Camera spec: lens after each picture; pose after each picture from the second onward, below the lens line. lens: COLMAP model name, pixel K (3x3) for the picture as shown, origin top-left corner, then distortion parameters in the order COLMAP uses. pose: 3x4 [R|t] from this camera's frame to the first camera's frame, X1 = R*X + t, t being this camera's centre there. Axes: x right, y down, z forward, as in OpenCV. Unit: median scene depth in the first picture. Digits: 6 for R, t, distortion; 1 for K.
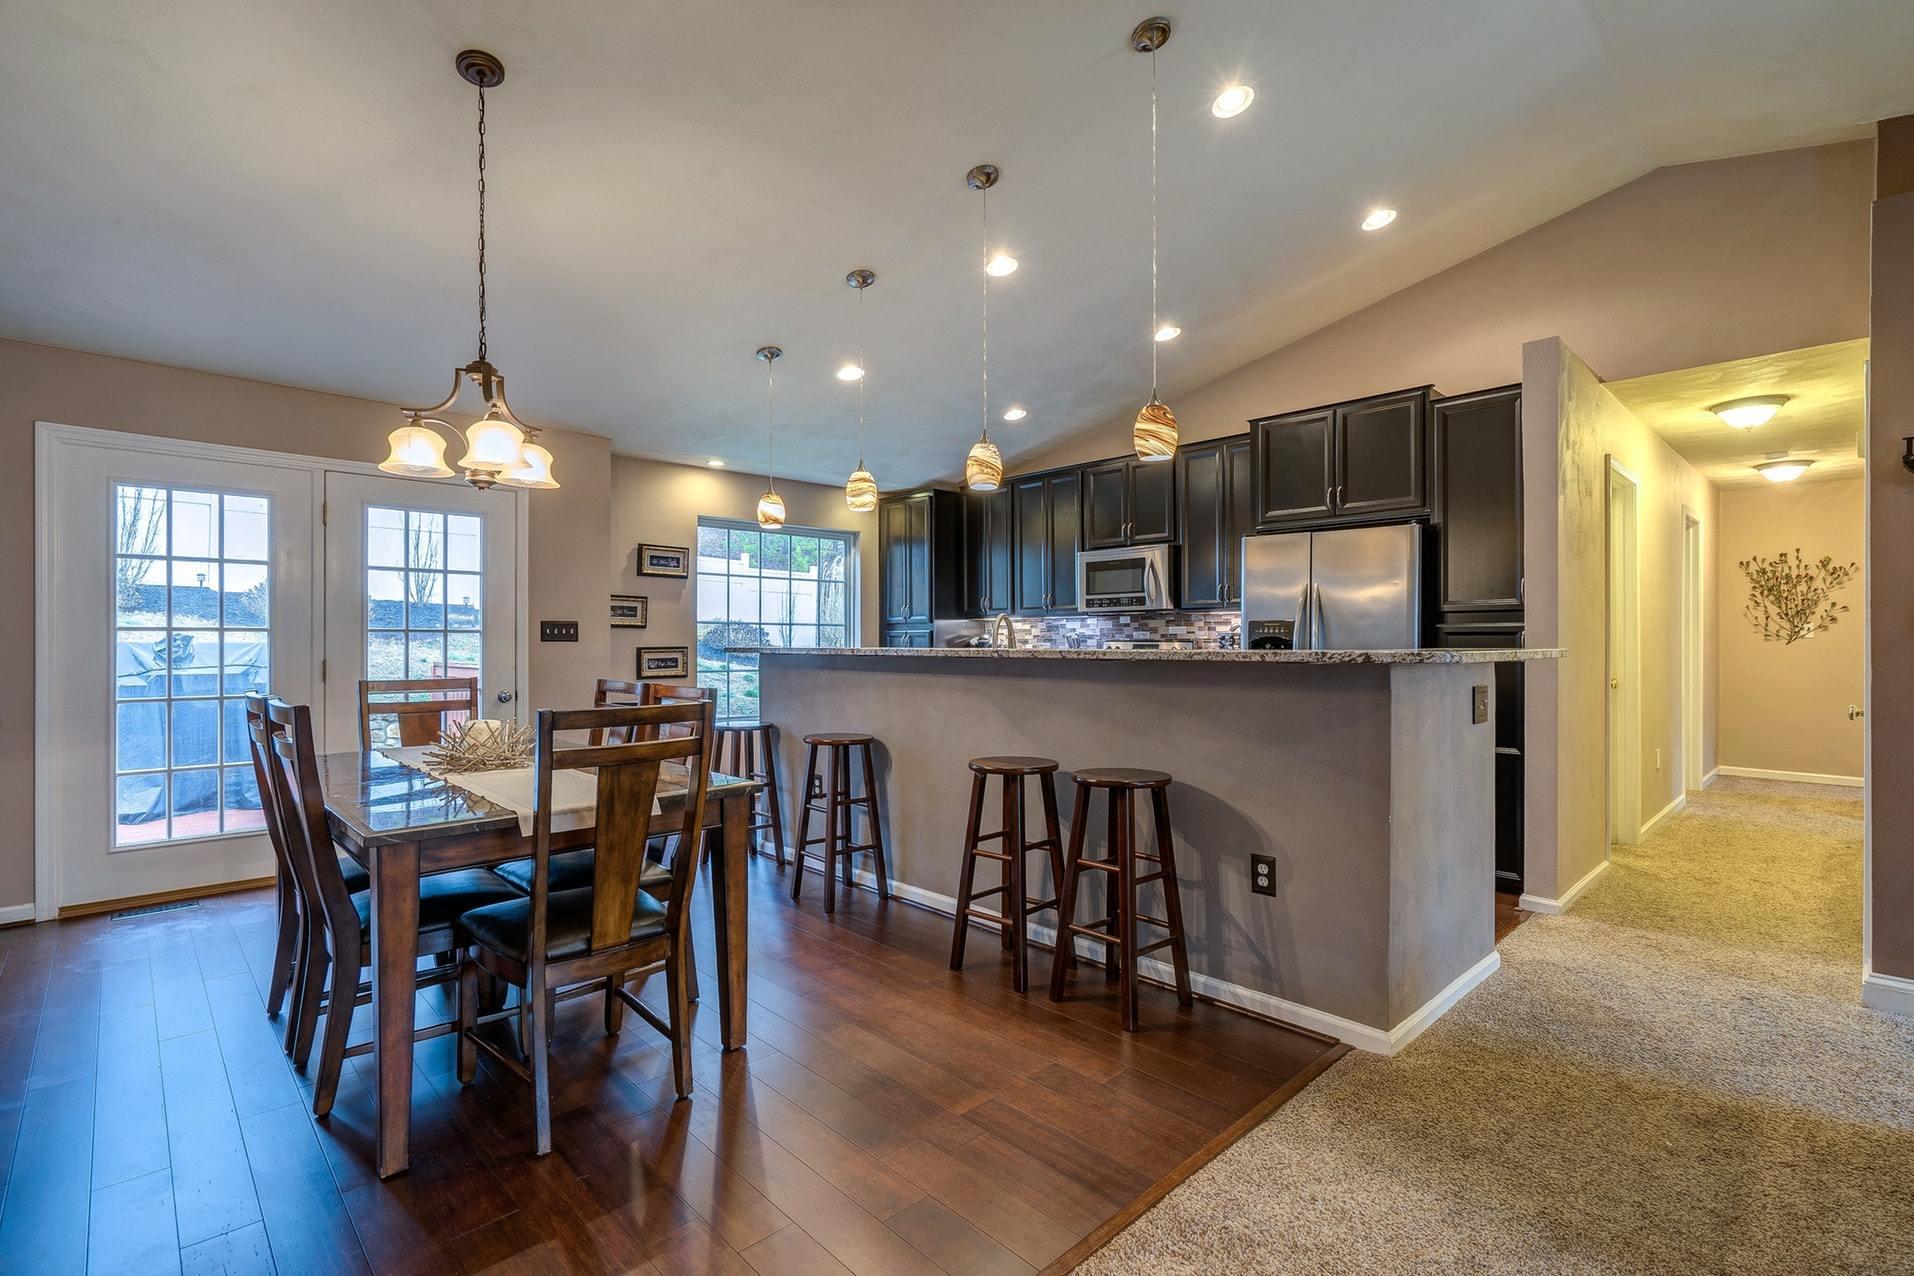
lens RADIAL K [[894.4, 0, 951.4], [0, 894.4, 644.3], [0, 0, 1]] dist [-0.001477, 0.000452]
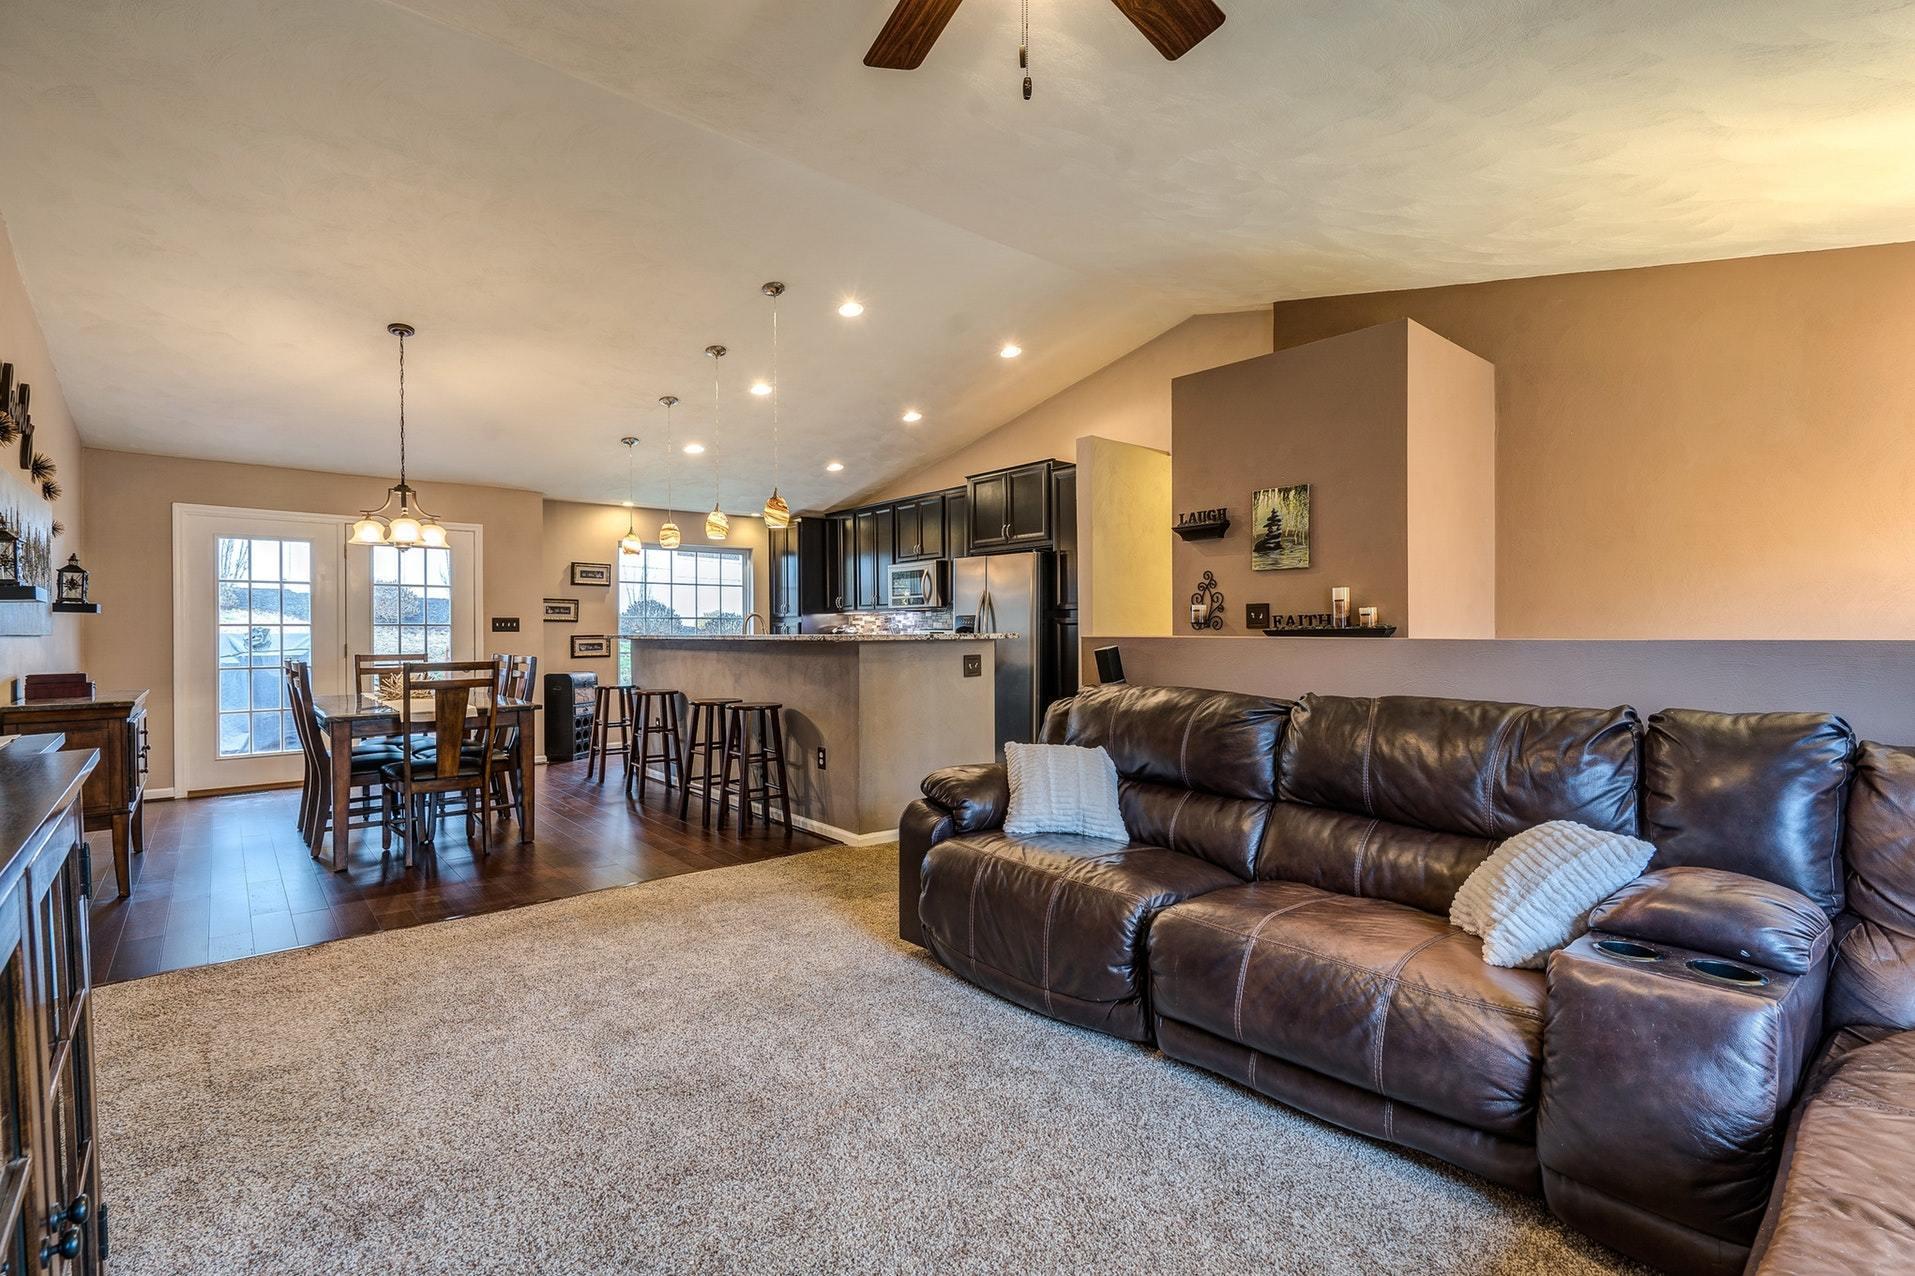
lens RADIAL K [[890.2, 0, 965.6], [0, 890.2, 634.9], [0, 0, 1]] dist [0.000909, 0.000152]
pose [[0.998566, -0.003642, -0.053411, 0.455178], [0.003747, 0.999991, 0.001861, 0.002767], [0.053404, -0.002059, 0.998571, -0.489252]]
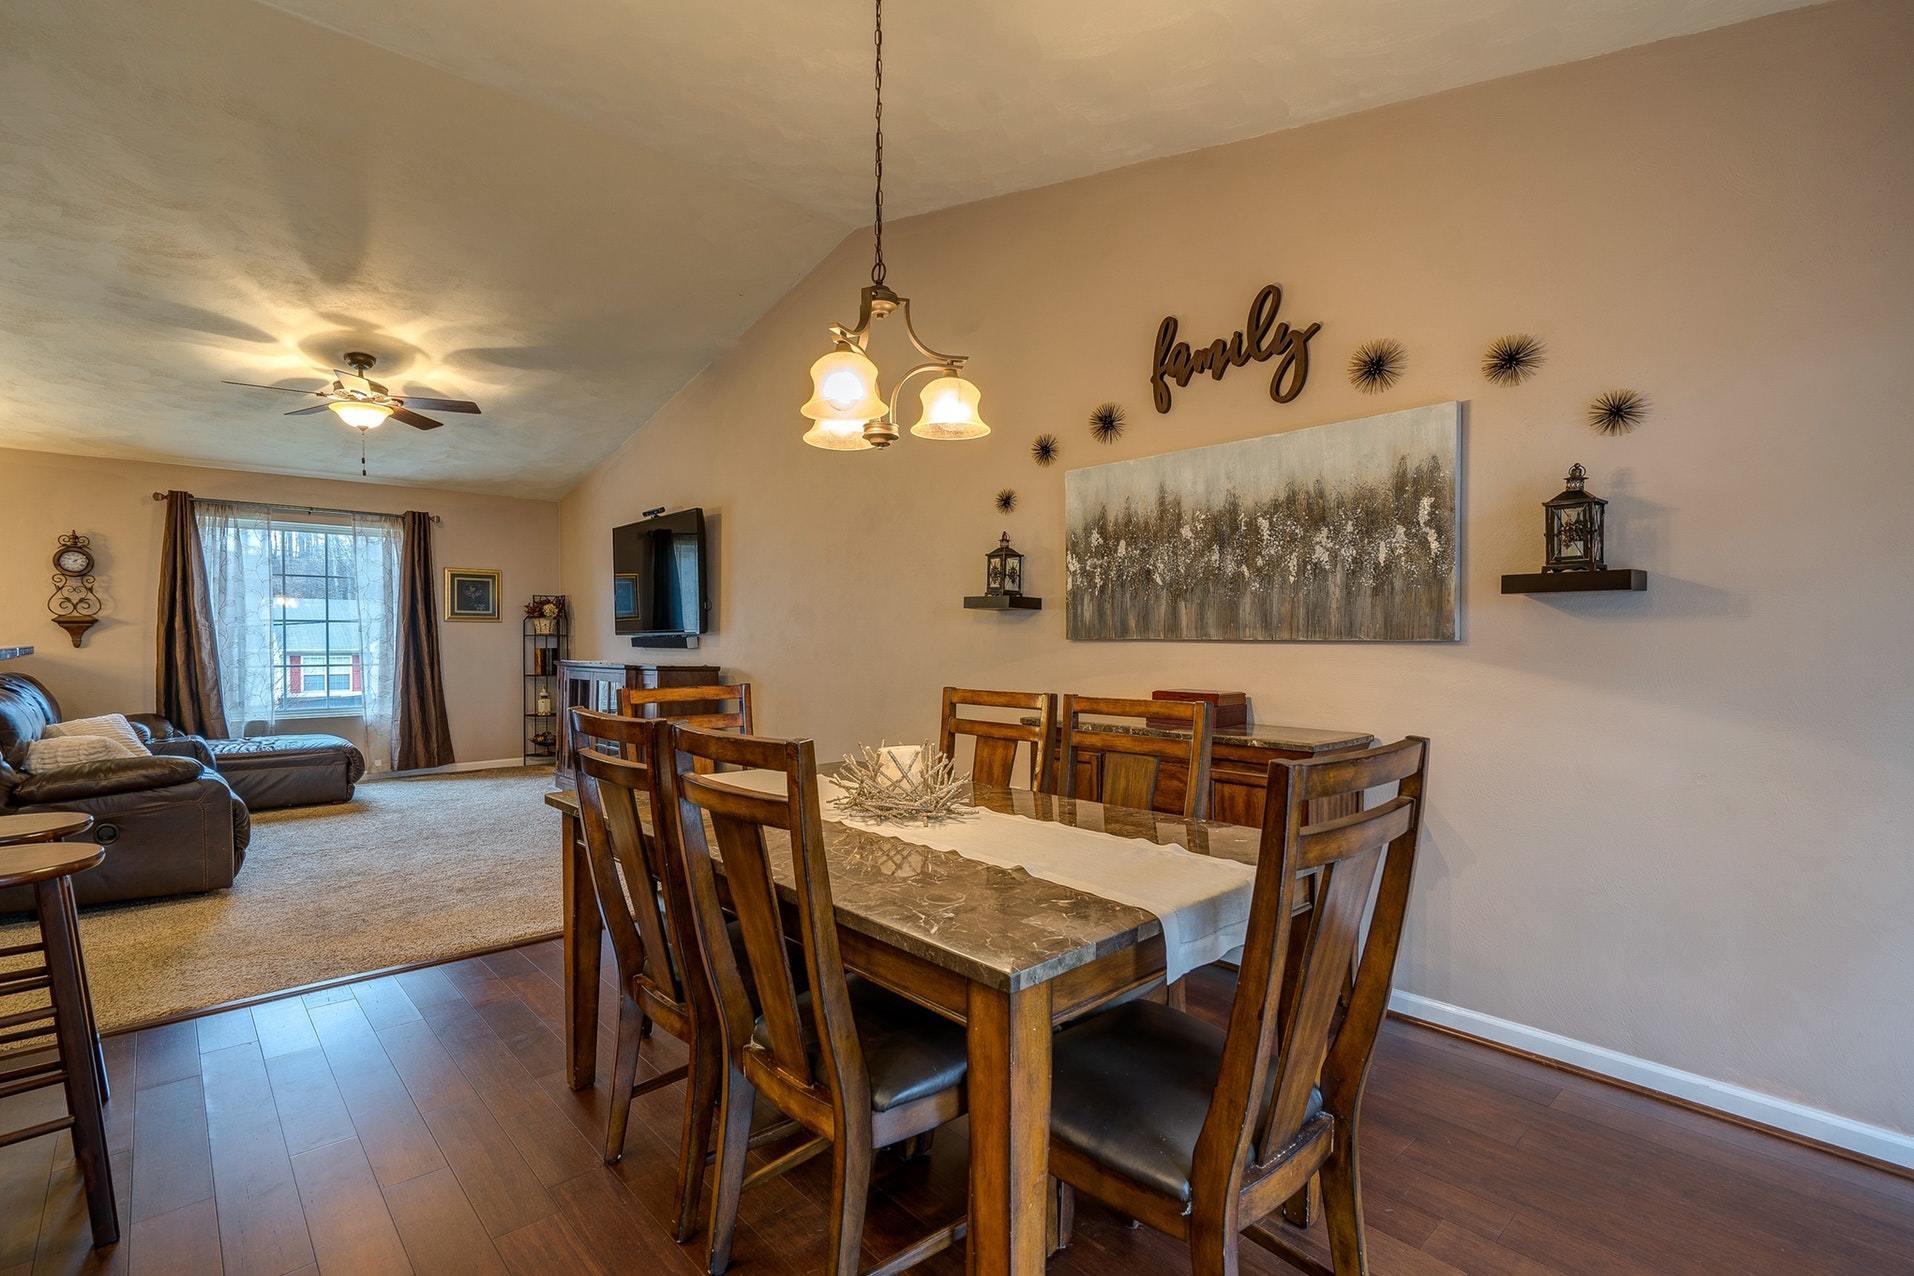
lens RADIAL K [[888.6, 0, 952.5], [0, 888.6, 647.1], [0, 0, 1]] dist [-0.000527, -0.000167]
pose [[-0.999641, -0.000190, 0.026803, -0.359334], [0.000237, 0.999873, 0.015947, -0.004298], [-0.026803, 0.015947, -0.999514, 1.058012]]
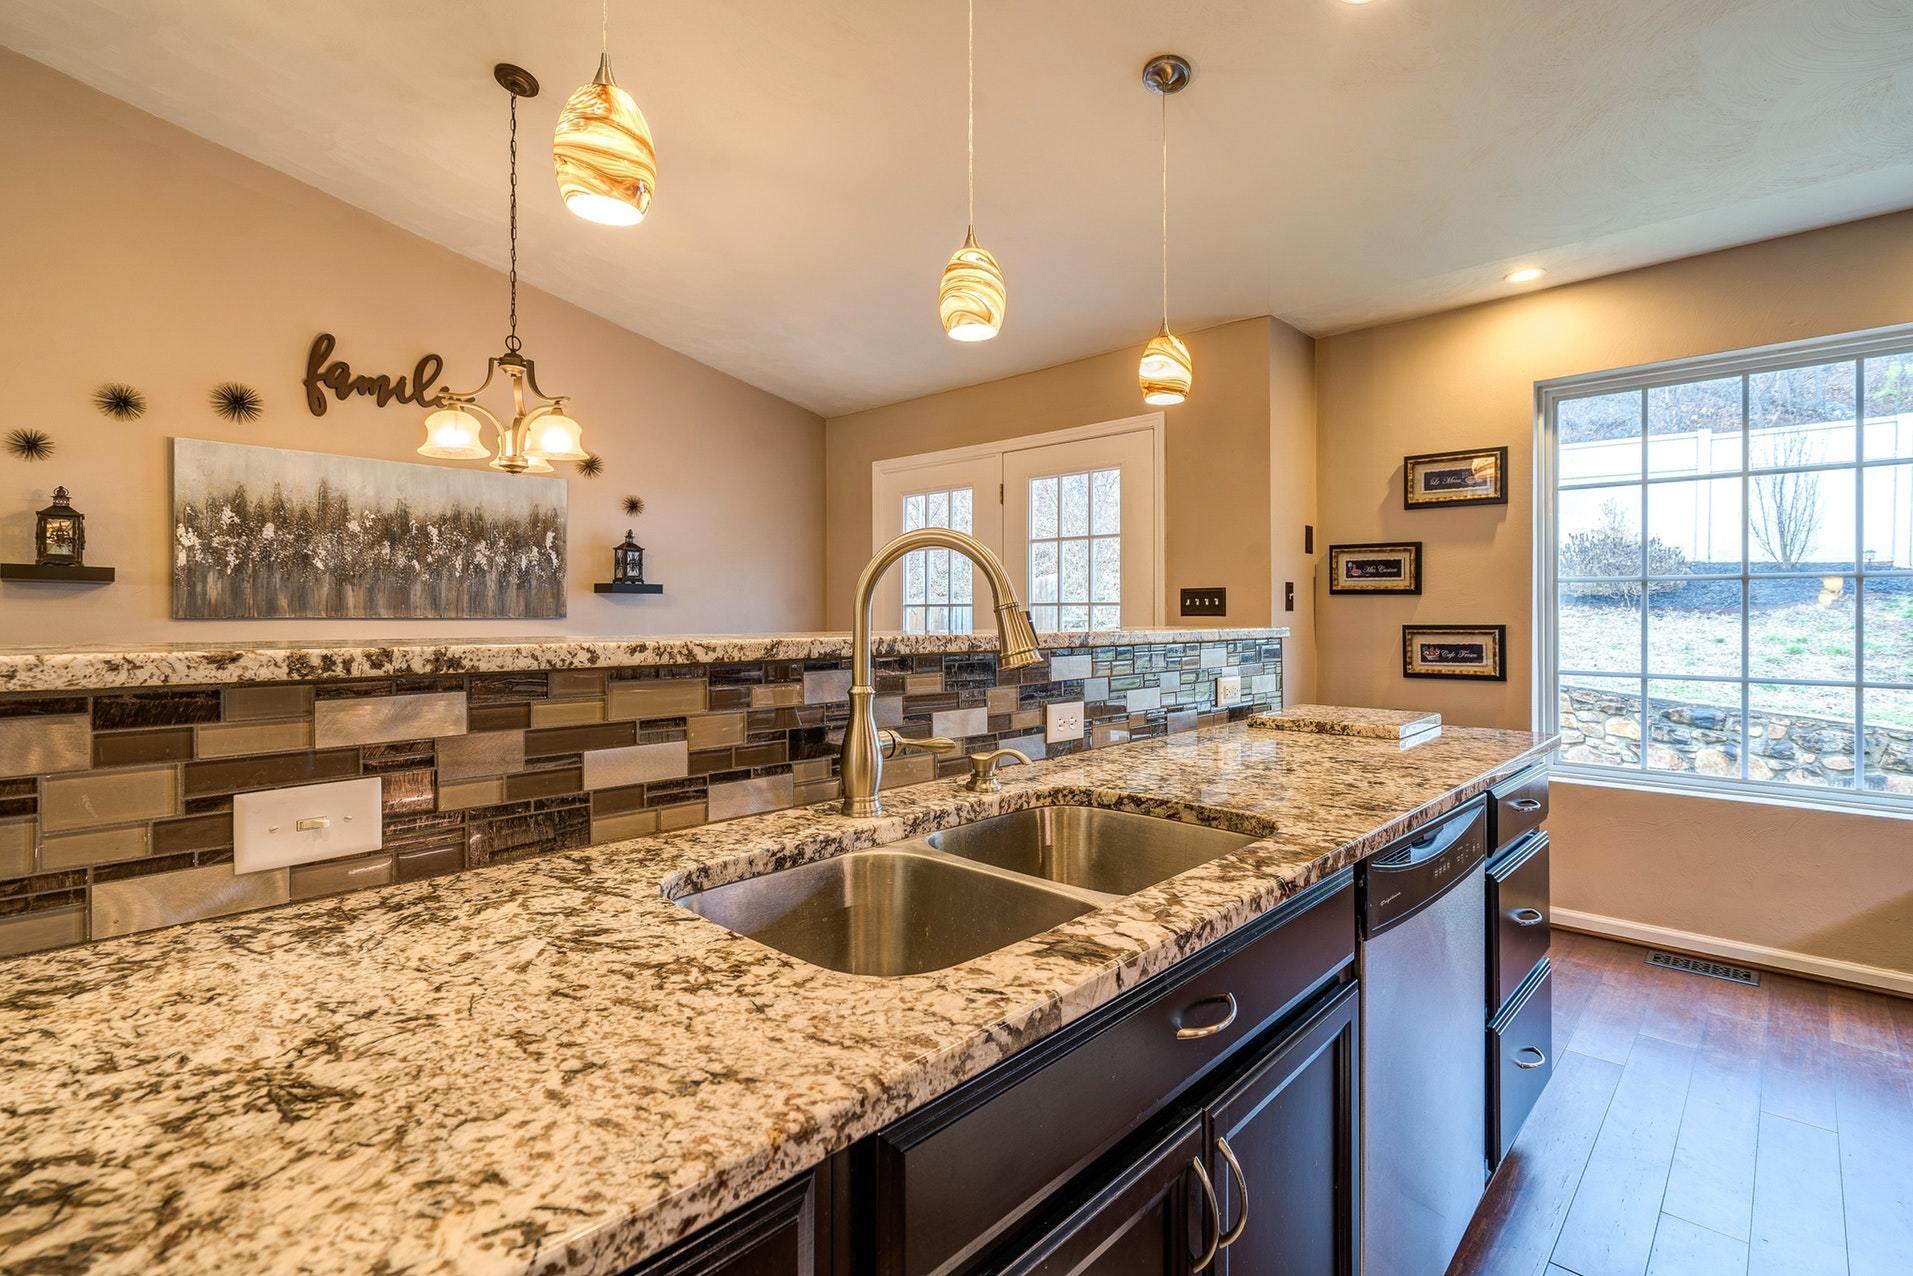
lens RADIAL K [[883.2, 0, 952.6], [0, 883.2, 610.6], [0, 0, 1]] dist [-0.001561, 0.000488]
pose [[0.042097, -0.005019, -0.999101, 0.321026], [-0.003221, 0.999982, -0.005160, -0.003455], [0.999108, 0.003436, 0.042080, 0.870080]]
